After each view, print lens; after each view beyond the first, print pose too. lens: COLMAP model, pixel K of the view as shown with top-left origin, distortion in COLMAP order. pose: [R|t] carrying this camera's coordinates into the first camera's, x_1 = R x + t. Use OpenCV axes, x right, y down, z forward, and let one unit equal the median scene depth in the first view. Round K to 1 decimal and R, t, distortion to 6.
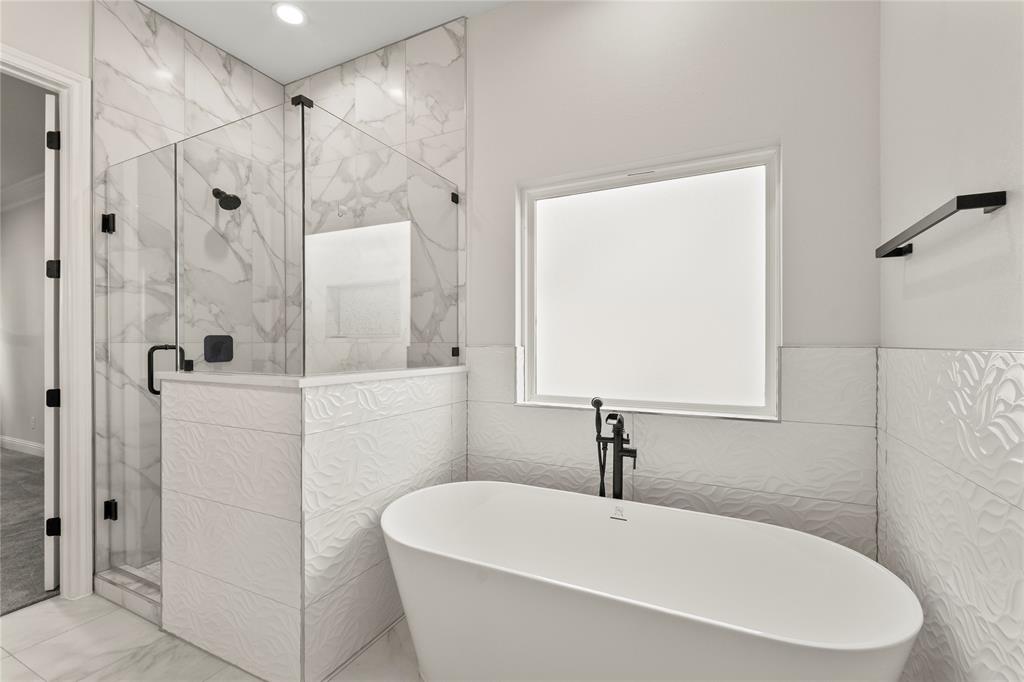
lens RADIAL K [[443.8, 0, 521.6], [0, 443.8, 343.2], [0, 0, 1]] dist [0.005291, -0.001306]
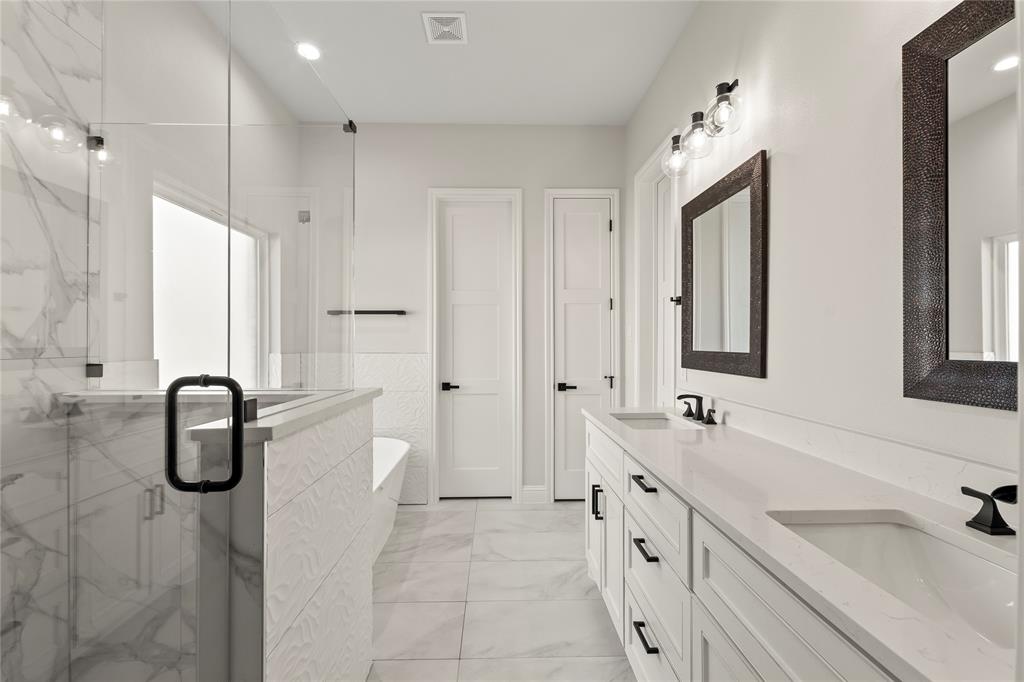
lens RADIAL K [[443.8, 0, 511.0], [0, 443.8, 346.4], [0, 0, 1]] dist [0.005291, -0.001306]
pose [[-0.471613, -0.000489, 0.881805, -1.014895], [-0.003772, 0.999992, -0.001463, -0.018096], [-0.881797, -0.004016, -0.471611, 0.732494]]
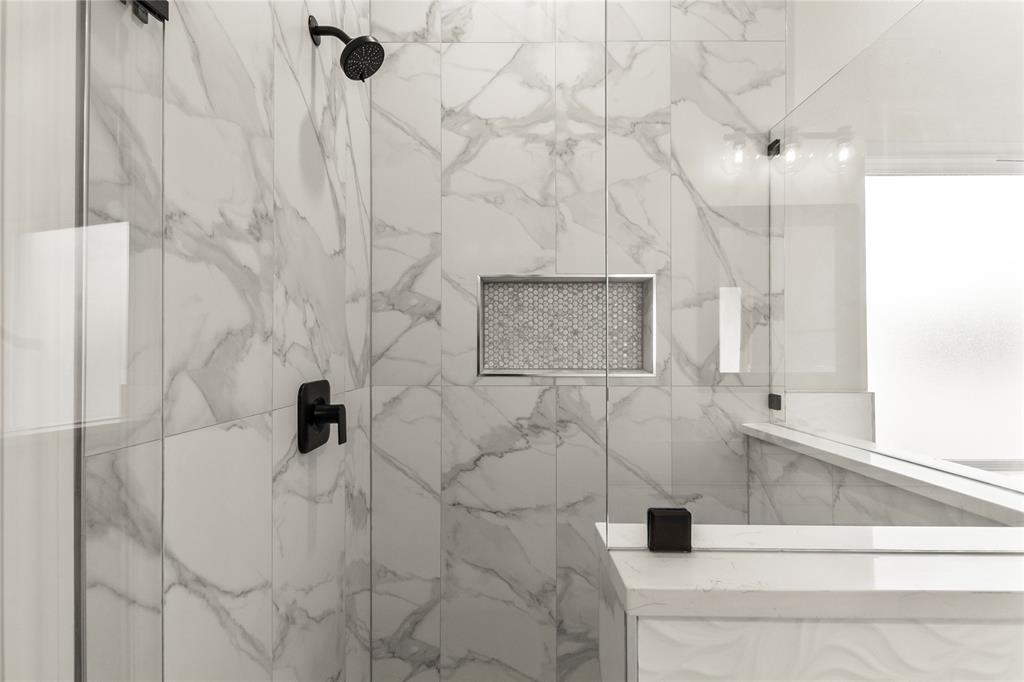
lens RADIAL K [[443.8, 0, 507.0], [0, 443.8, 346.6], [0, 0, 1]] dist [0.005291, -0.001306]
pose [[0.907659, 0.006202, 0.419663, -0.712257], [-0.003035, 0.999962, -0.008216, -0.048308], [-0.419698, 0.006184, 0.907643, 0.579909]]
